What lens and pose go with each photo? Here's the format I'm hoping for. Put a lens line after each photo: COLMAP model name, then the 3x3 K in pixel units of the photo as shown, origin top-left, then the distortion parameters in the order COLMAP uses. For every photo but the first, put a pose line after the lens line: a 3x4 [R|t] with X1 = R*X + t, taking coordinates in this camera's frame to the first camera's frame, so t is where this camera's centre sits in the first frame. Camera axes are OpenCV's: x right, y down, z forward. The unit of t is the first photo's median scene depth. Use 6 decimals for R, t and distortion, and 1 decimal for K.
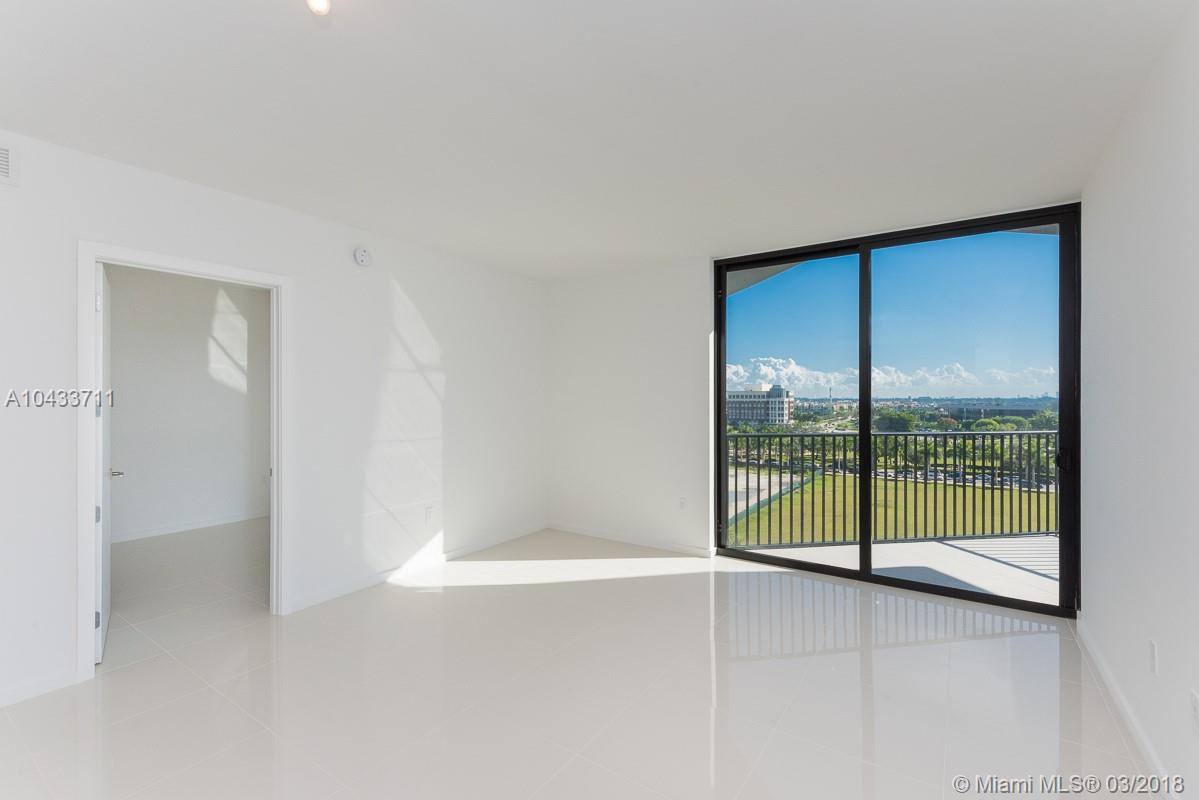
lens RADIAL K [[523.0, 0, 592.0], [0, 523.0, 394.7], [0, 0, 1]] dist [0.003296, 0.000130]
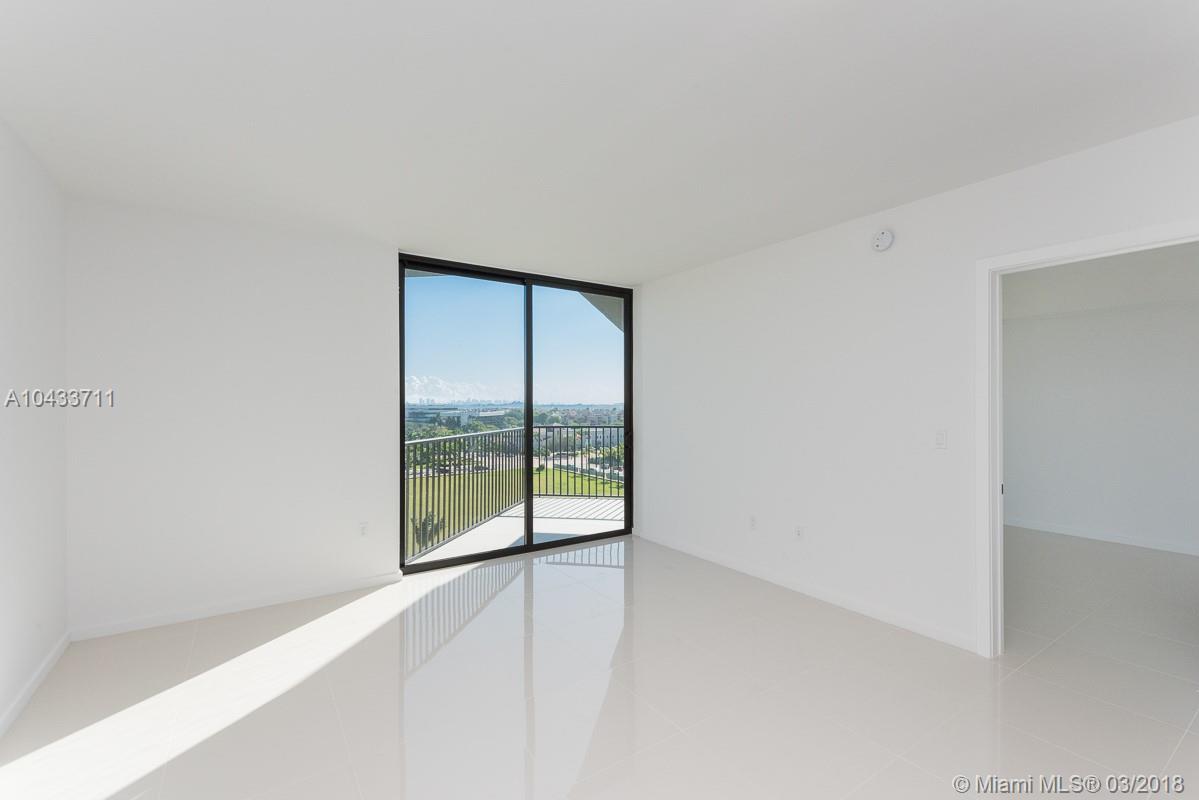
lens RADIAL K [[523.0, 0, 593.8], [0, 523.0, 402.1], [0, 0, 1]] dist [0.003296, 0.000130]
pose [[0.337863, 0.001049, 0.941195, -0.597556], [-0.001077, 0.999999, -0.000728, 0.001696], [-0.941195, -0.000768, 0.337864, 0.449750]]
